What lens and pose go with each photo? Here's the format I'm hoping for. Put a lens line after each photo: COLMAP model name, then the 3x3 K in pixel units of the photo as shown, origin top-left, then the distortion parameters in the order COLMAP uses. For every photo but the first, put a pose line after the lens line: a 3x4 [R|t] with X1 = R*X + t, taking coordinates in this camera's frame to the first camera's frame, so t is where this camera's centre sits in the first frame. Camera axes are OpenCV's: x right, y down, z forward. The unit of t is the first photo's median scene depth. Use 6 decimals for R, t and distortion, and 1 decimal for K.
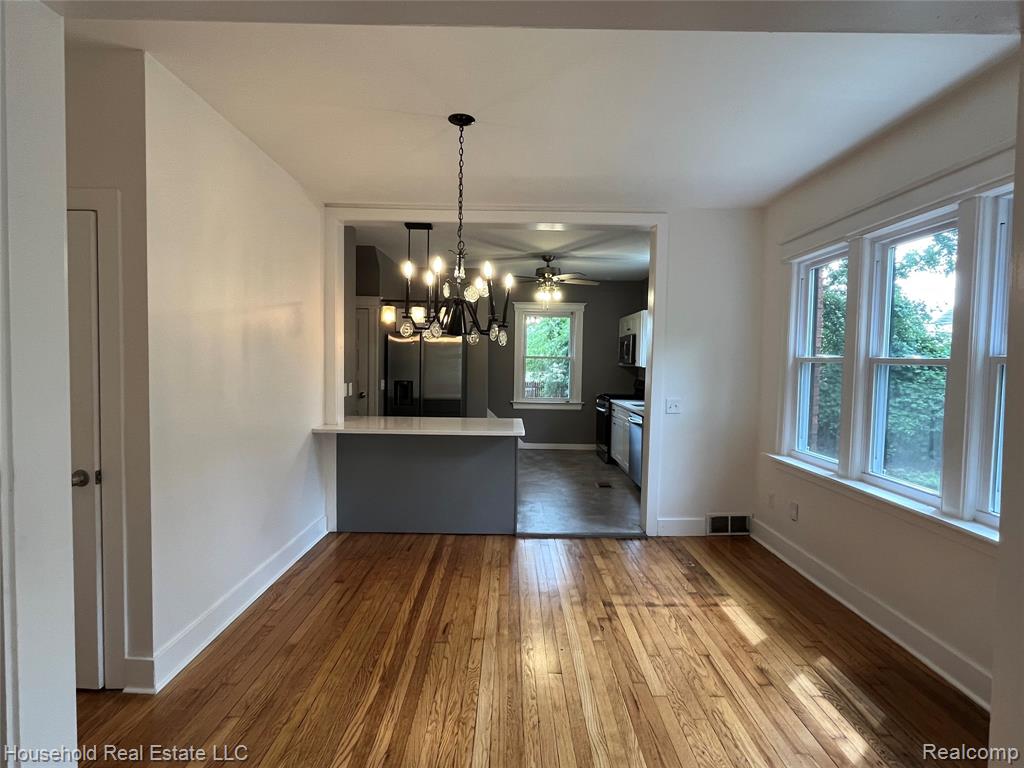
lens RADIAL K [[522.0, 0, 507.1], [0, 522.0, 381.9], [0, 0, 1]] dist [-0.005907, -0.000584]
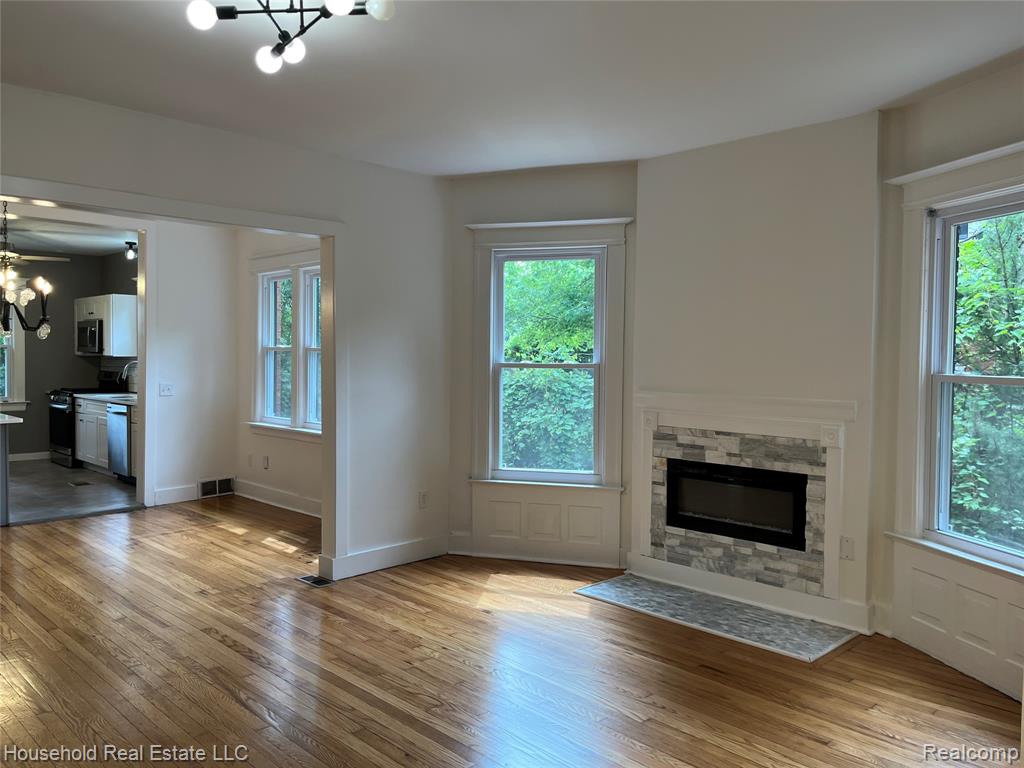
lens RADIAL K [[787.2, 0, 514.0], [0, 787.2, 377.3], [0, 0, 1]] dist [0.013137, 0.000742]
pose [[0.702898, -0.029806, 0.710666, -0.415737], [0.031836, 0.999439, 0.010429, 0.029219], [-0.710578, 0.015294, 0.703452, -0.844327]]
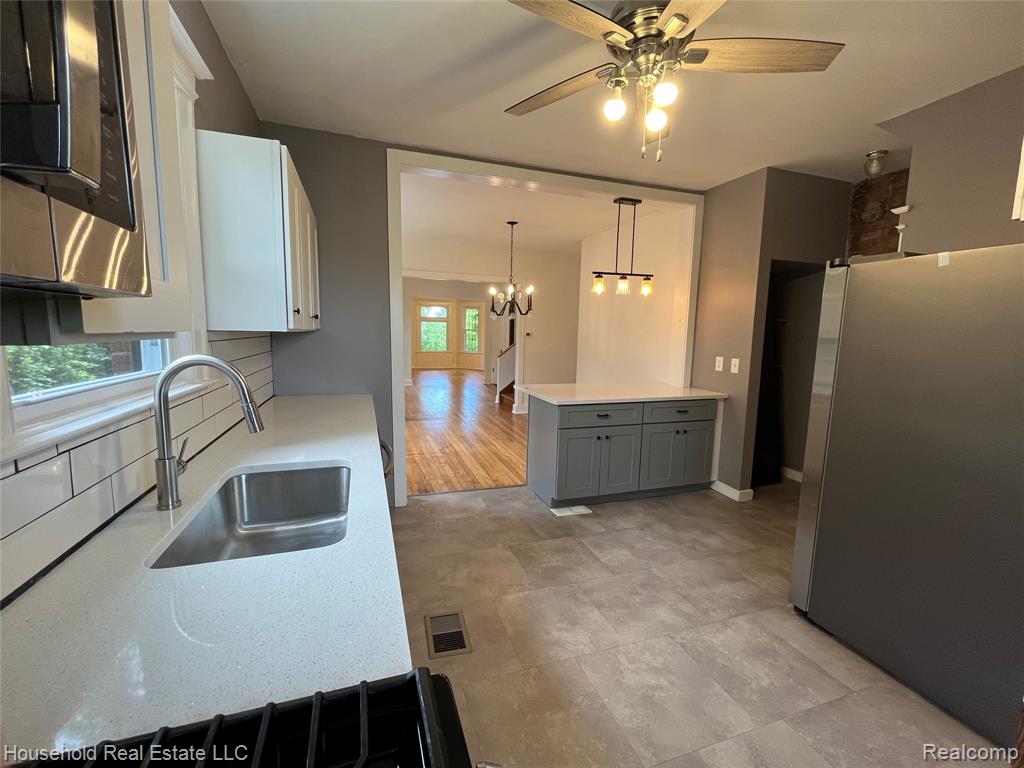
lens RADIAL K [[426.6, 0, 510.1], [0, 426.6, 383.7], [0, 0, 1]] dist [0.000195, -0.000014]
pose [[-0.943578, 0.007008, -0.331076, 0.386426], [-0.048174, 0.986236, 0.158171, -0.066785], [0.327628, 0.165196, -0.930253, 2.007012]]
